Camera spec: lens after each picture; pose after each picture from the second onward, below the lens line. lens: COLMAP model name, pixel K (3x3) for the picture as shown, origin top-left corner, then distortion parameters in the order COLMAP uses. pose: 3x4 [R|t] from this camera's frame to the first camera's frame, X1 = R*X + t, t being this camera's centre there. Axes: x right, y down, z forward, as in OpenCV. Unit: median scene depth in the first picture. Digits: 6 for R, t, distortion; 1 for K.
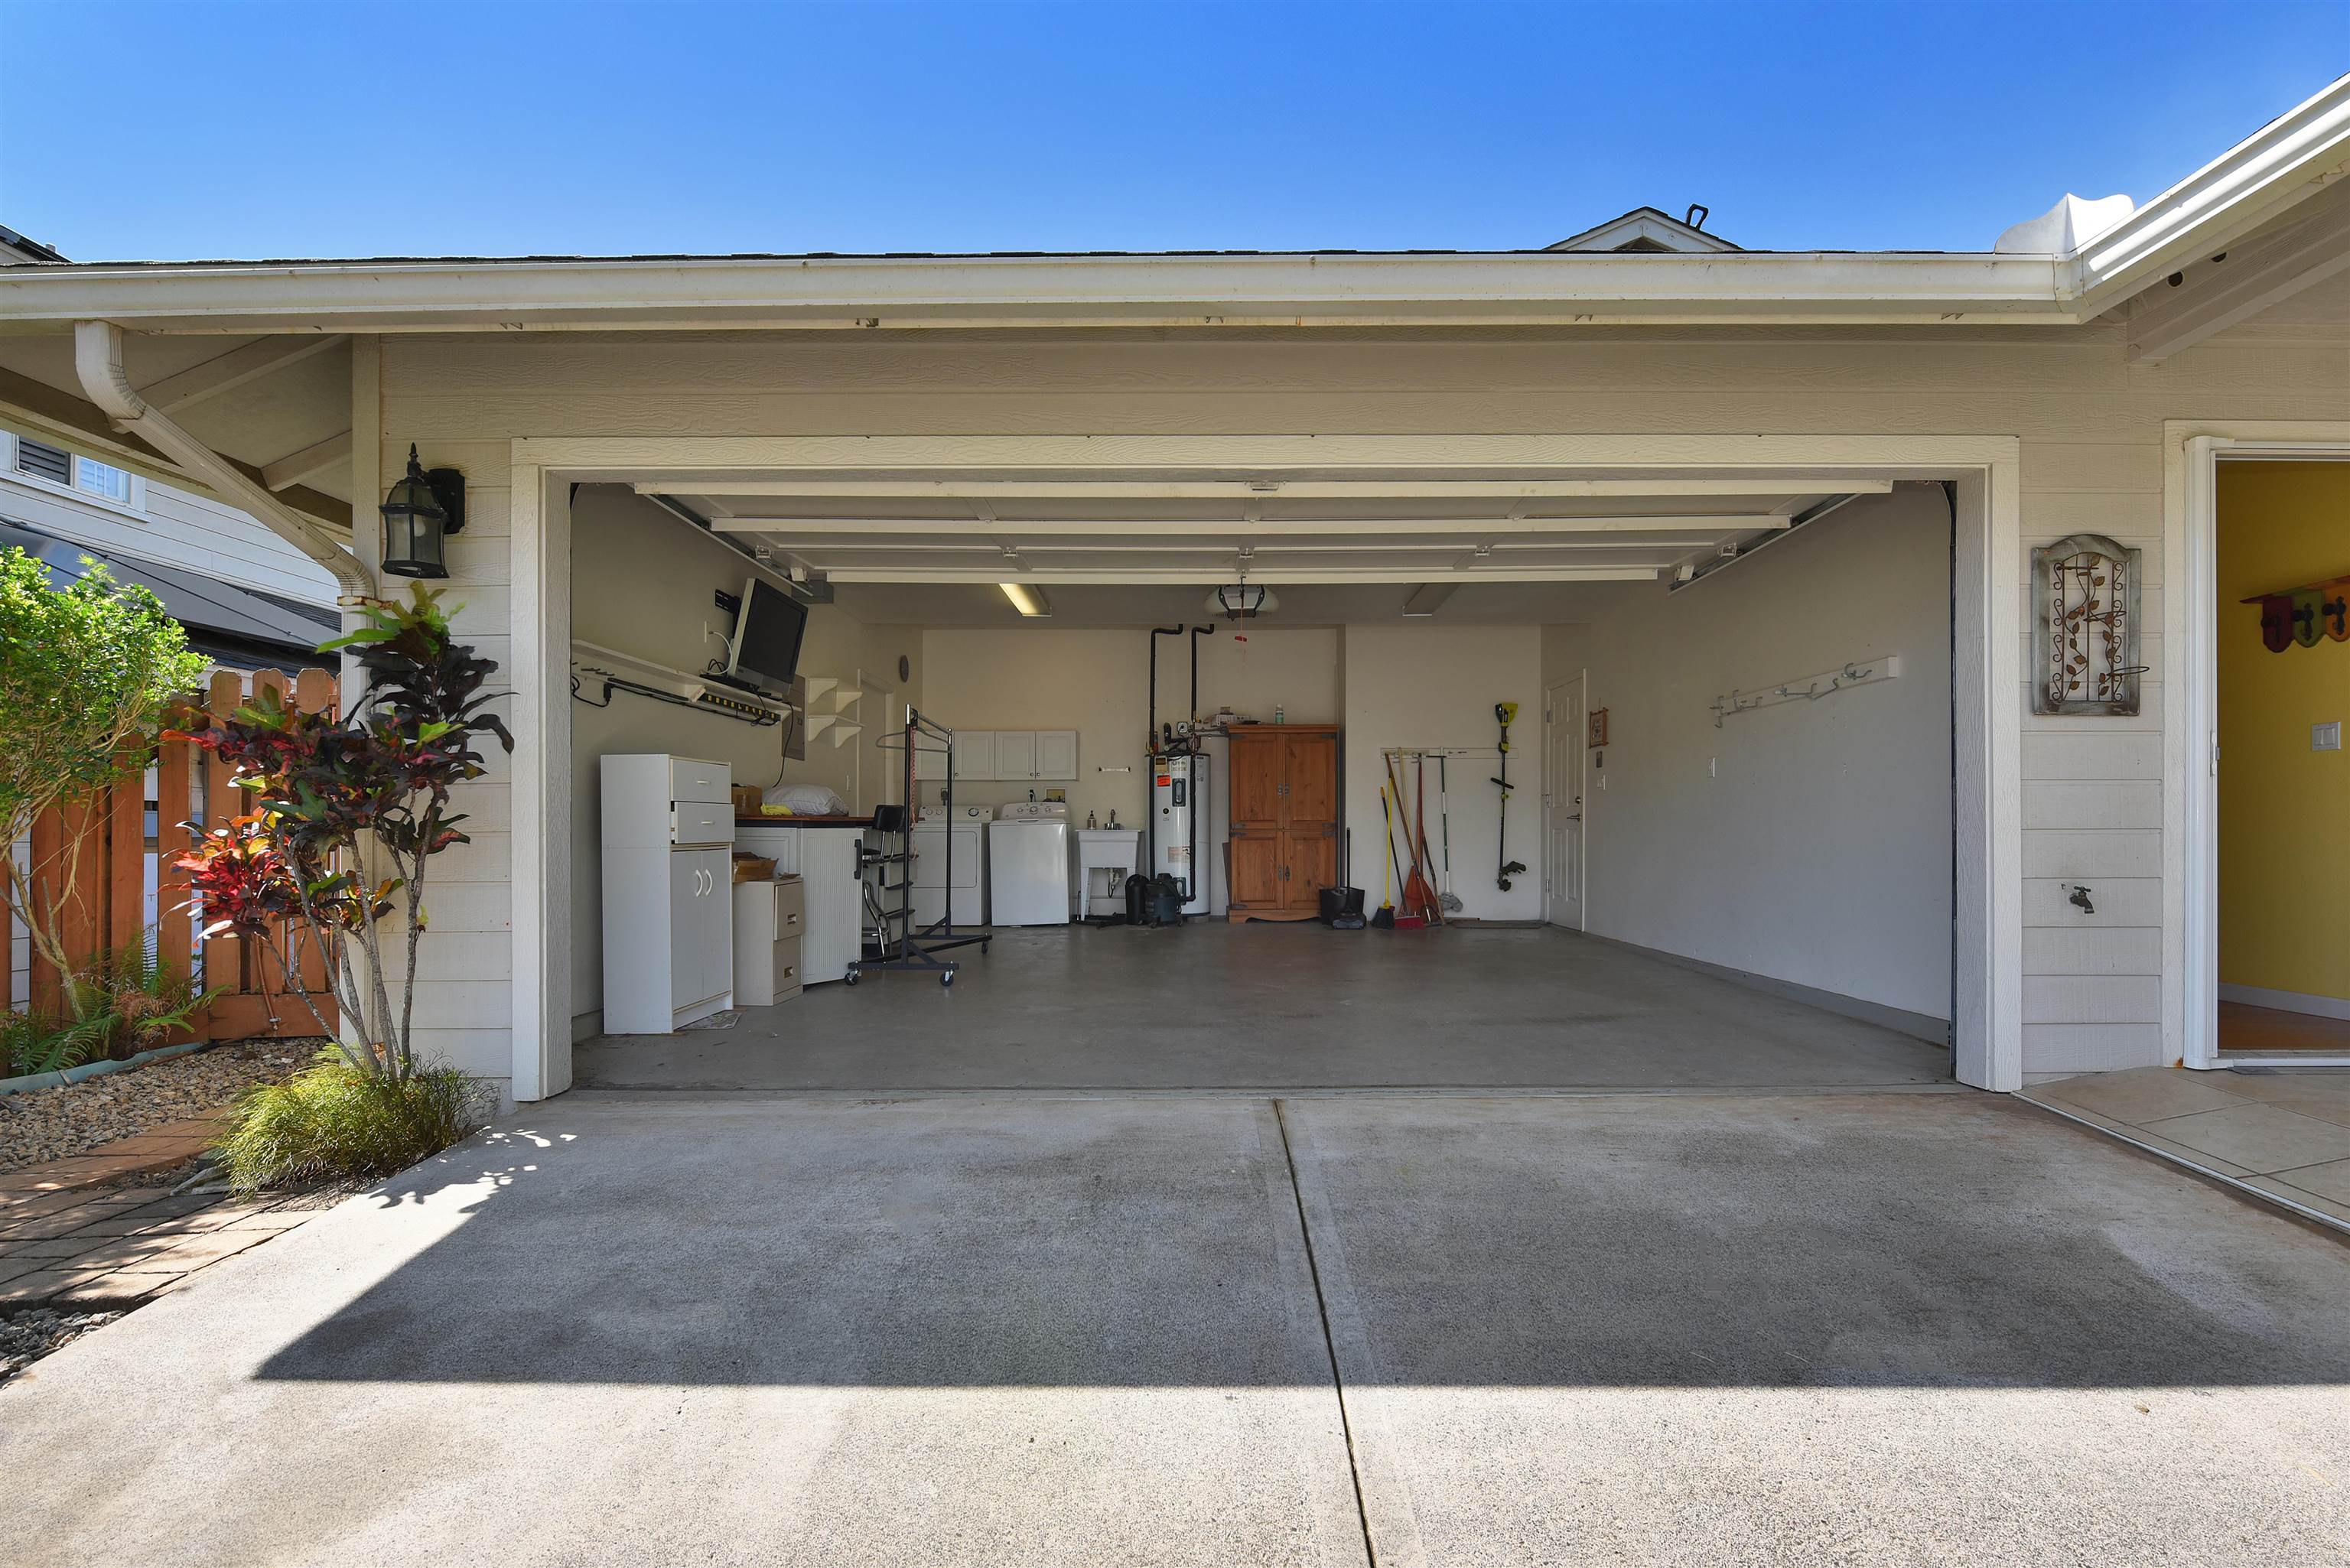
lens RADIAL K [[1073.2, 0, 1176.6], [0, 1073.2, 789.1], [0, 0, 1]] dist [-0.007382, 0.000203]
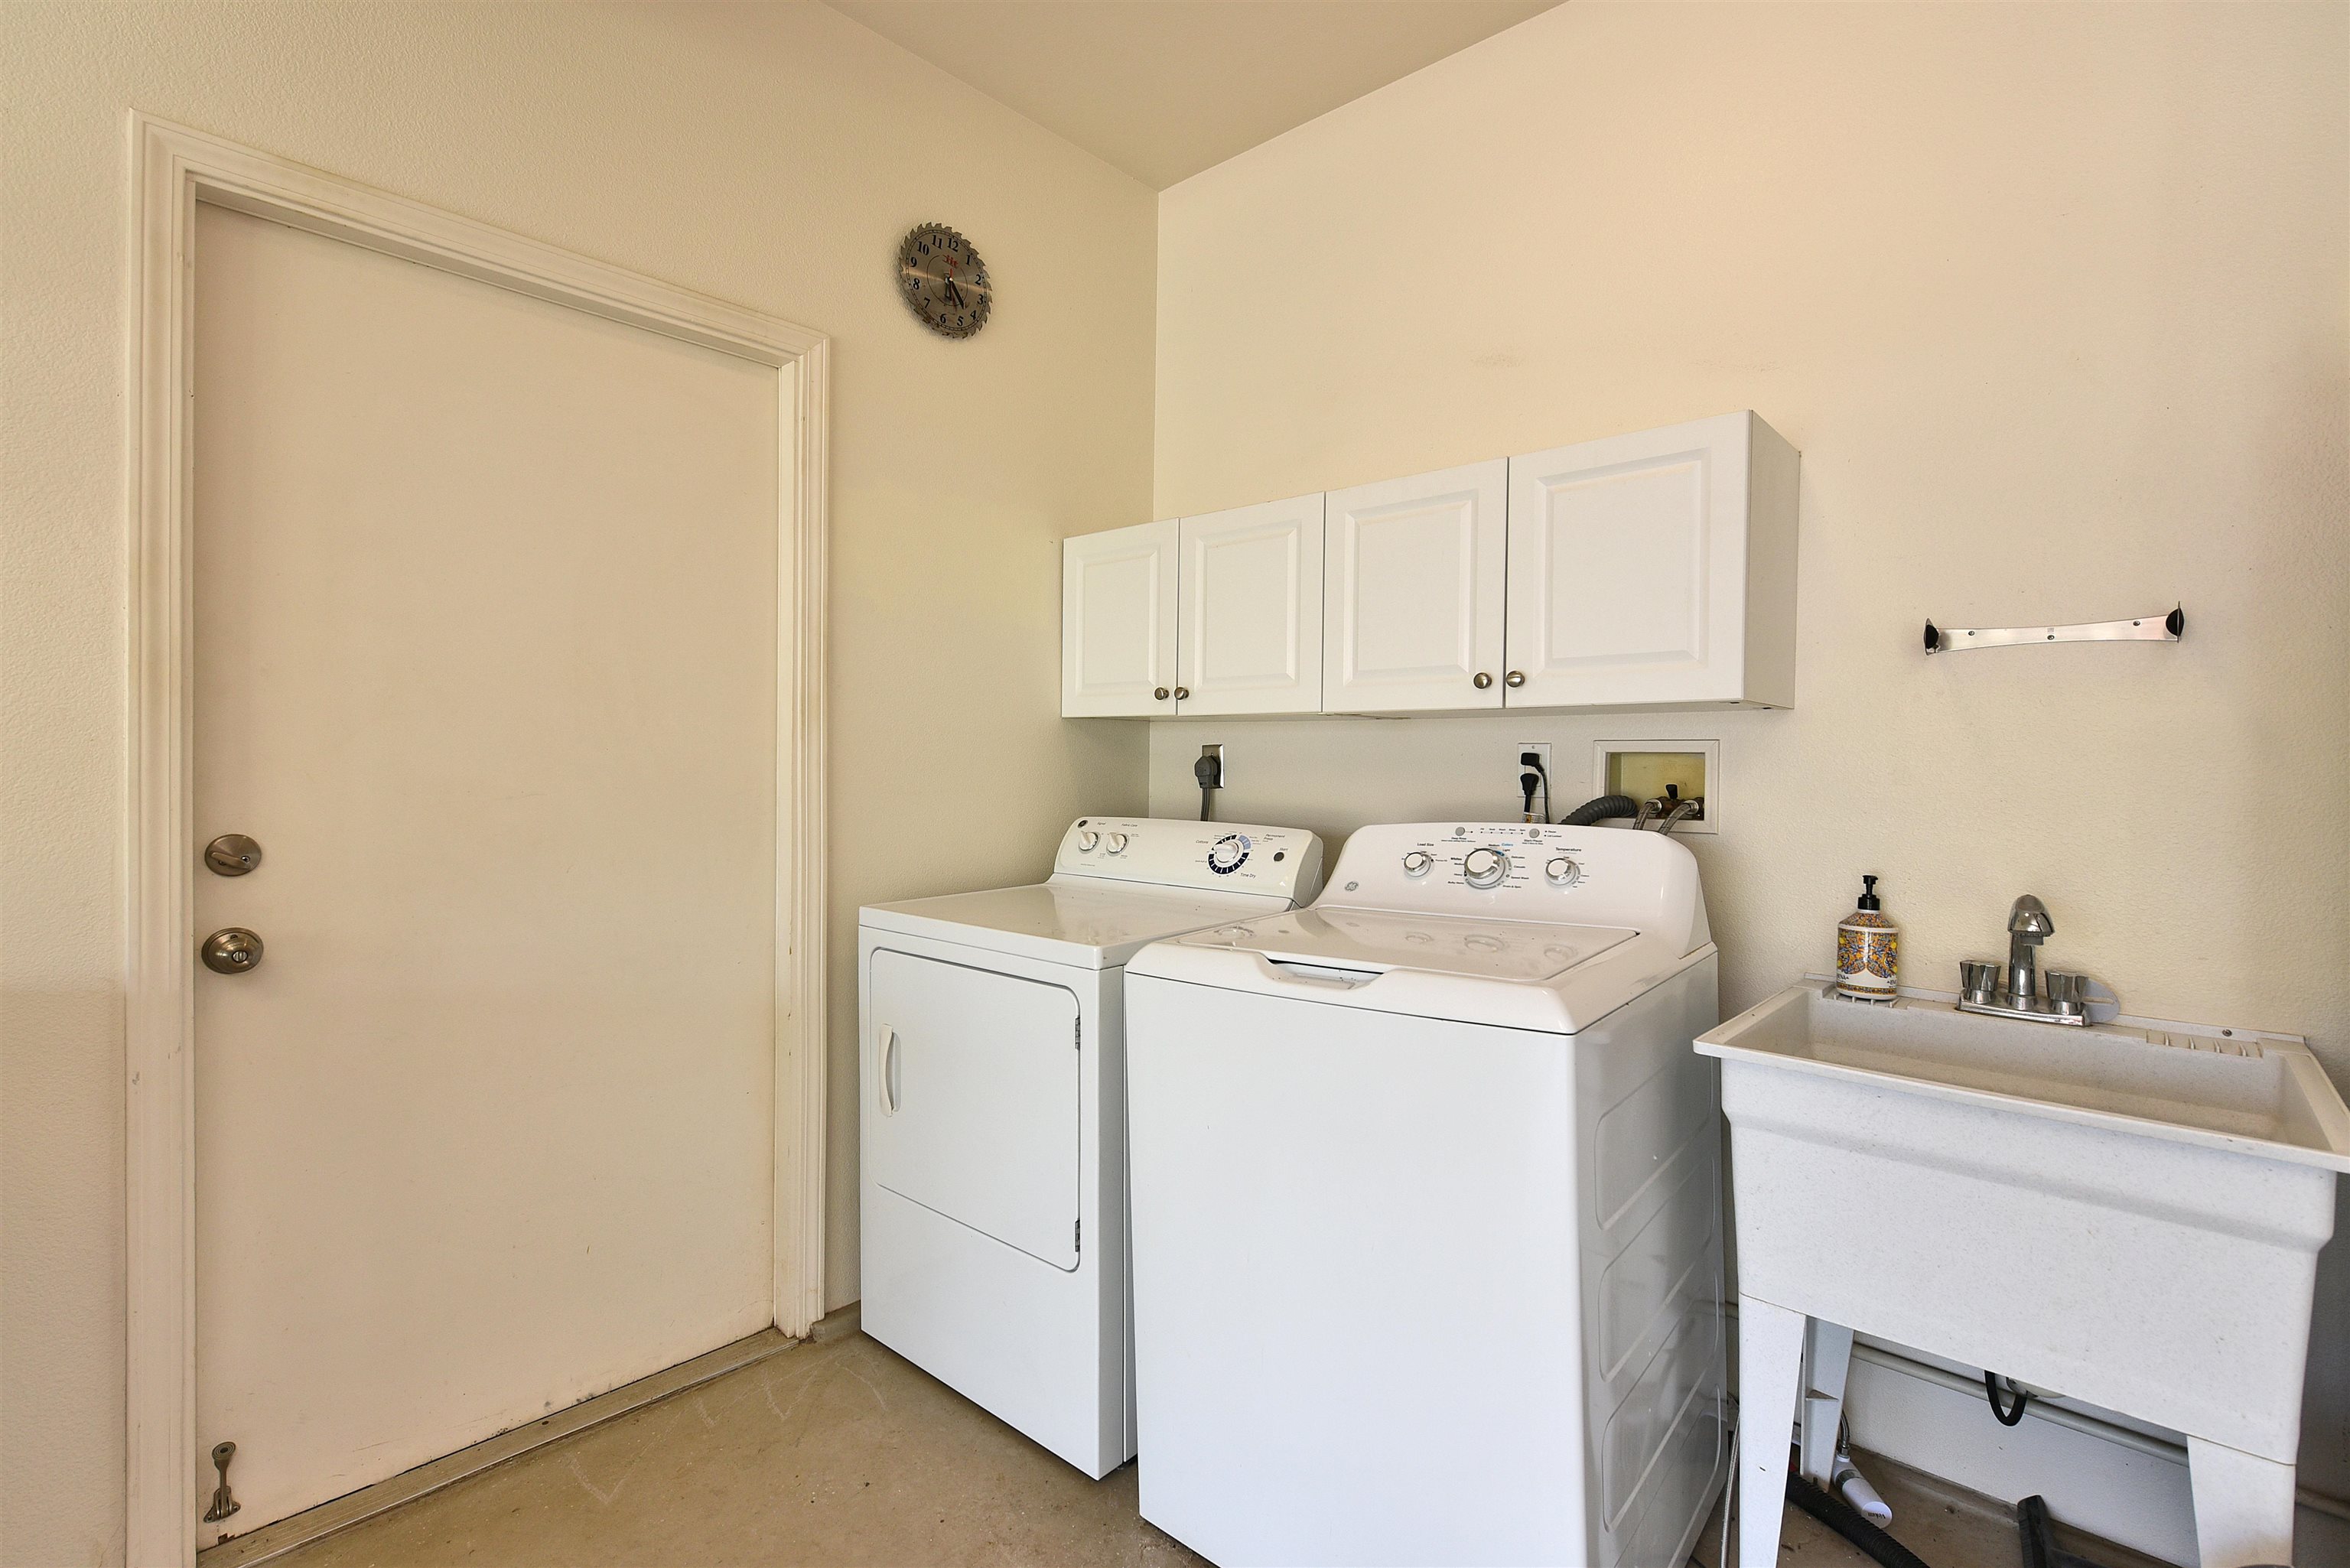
lens RADIAL K [[1073.2, 0, 1175.8], [0, 1073.2, 769.3], [0, 0, 1]] dist [-0.007382, 0.000203]
pose [[0.759438, 0.010782, -0.650490, -0.053083], [-0.001292, 0.999886, 0.015065, 0.000096], [0.650578, -0.010601, 0.759365, 0.801632]]
